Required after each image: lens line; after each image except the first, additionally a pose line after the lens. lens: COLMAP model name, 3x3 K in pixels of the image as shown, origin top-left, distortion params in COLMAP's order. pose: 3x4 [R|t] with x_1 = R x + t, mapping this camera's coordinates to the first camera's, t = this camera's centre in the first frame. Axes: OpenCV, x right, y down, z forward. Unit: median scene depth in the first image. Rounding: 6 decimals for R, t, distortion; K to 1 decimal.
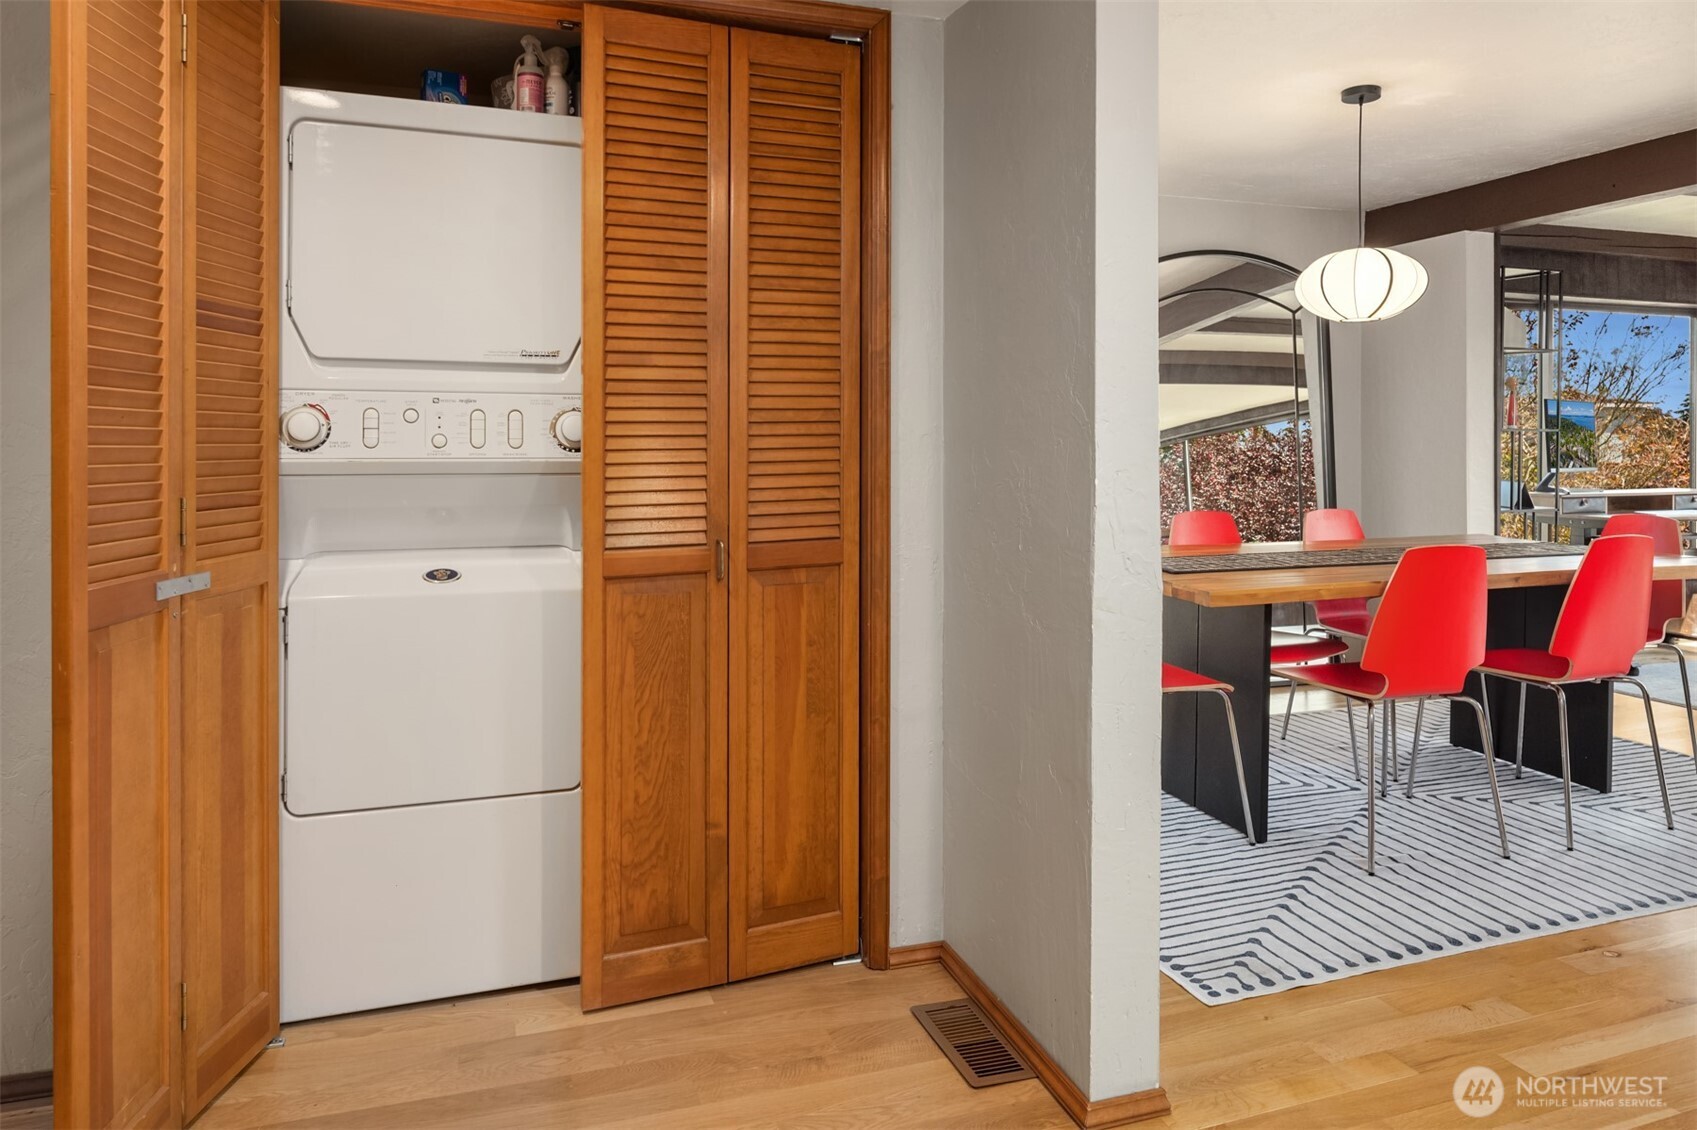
lens RADIAL K [[1114.2, 0, 848.7], [0, 1114.2, 447.0], [0, 0, 1]] dist [-0.007891, 0.000075]
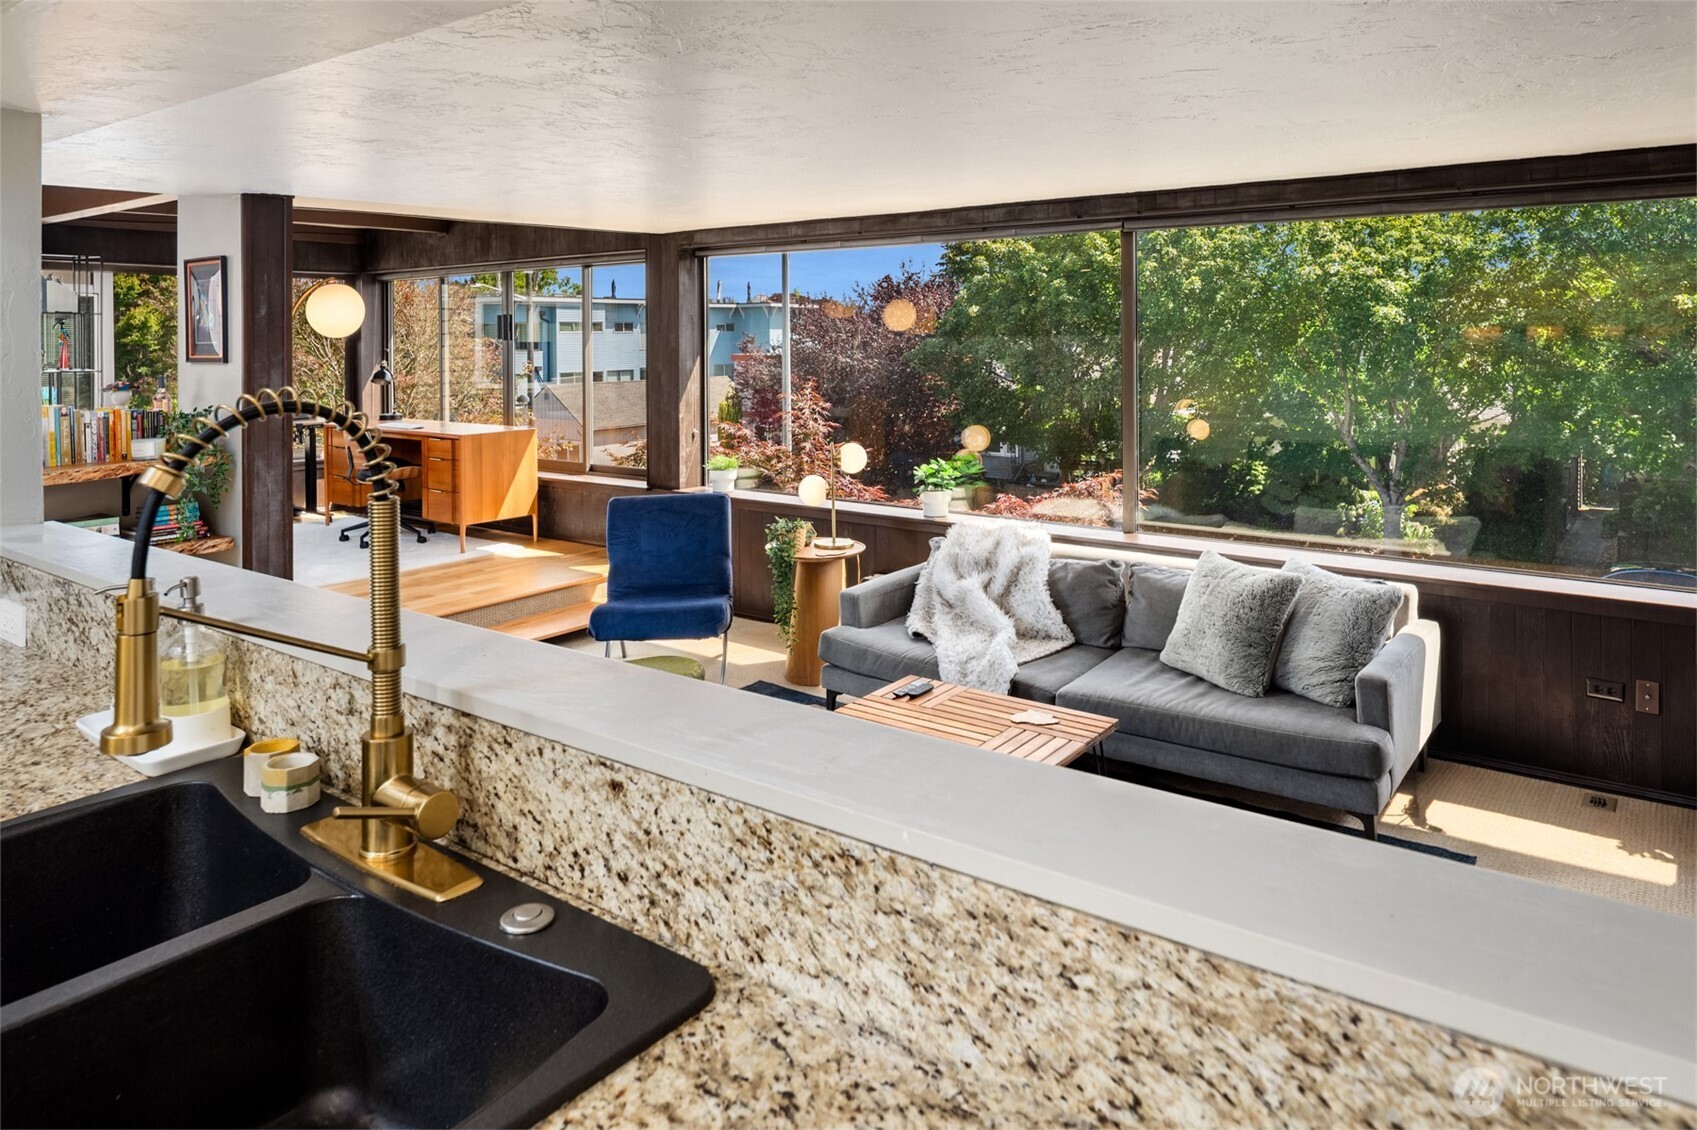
lens RADIAL K [[1114.2, 0, 852.8], [0, 1114.2, 332.2], [0, 0, 1]] dist [-0.007891, 0.000075]
pose [[0.831003, -0.003661, 0.556256, 1.055018], [0.005786, 0.999981, -0.002063, -0.089151], [-0.556237, 0.004933, 0.831009, -1.060593]]
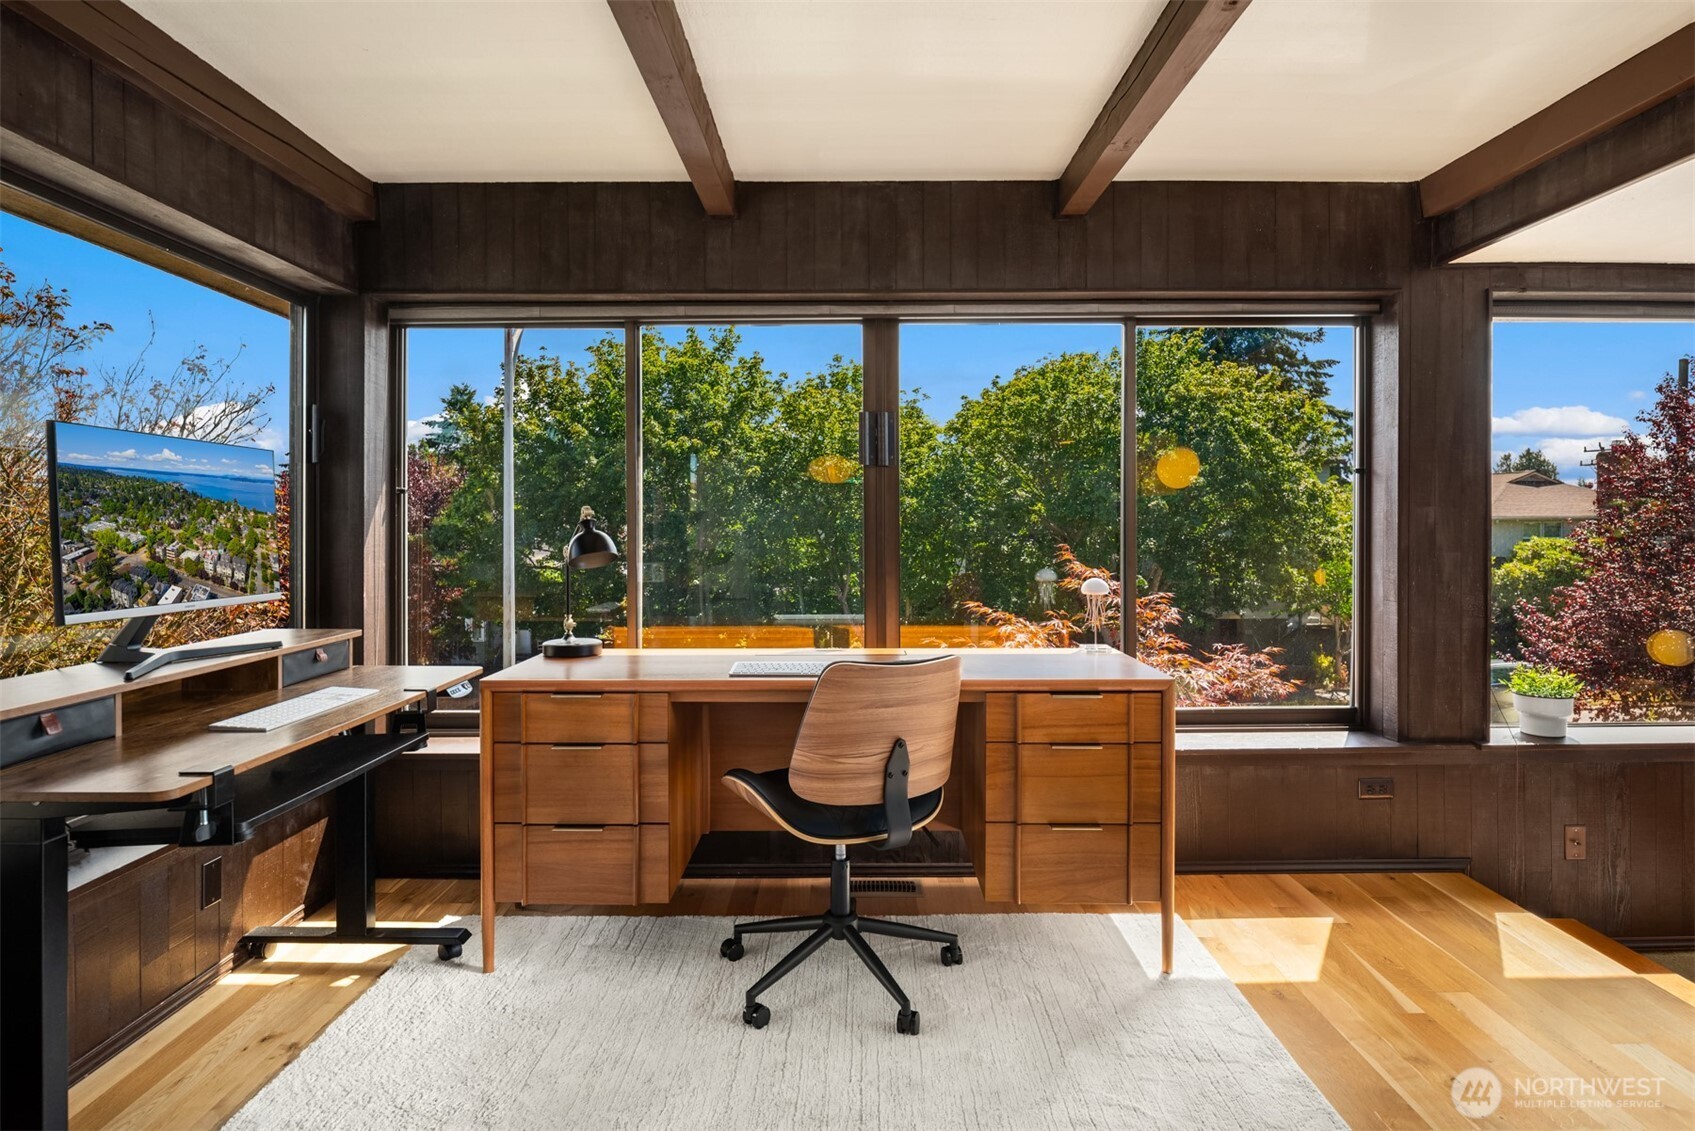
lens RADIAL K [[928.7, 0, 855.0], [0, 928.7, 521.9], [0, 0, 1]] dist [-0.003388, -0.004025]
pose [[0.316210, 0.003829, 0.948681, 0.847358], [0.000871, 0.999990, -0.004327, -0.015607], [-0.948689, 0.002195, 0.316204, 1.213023]]
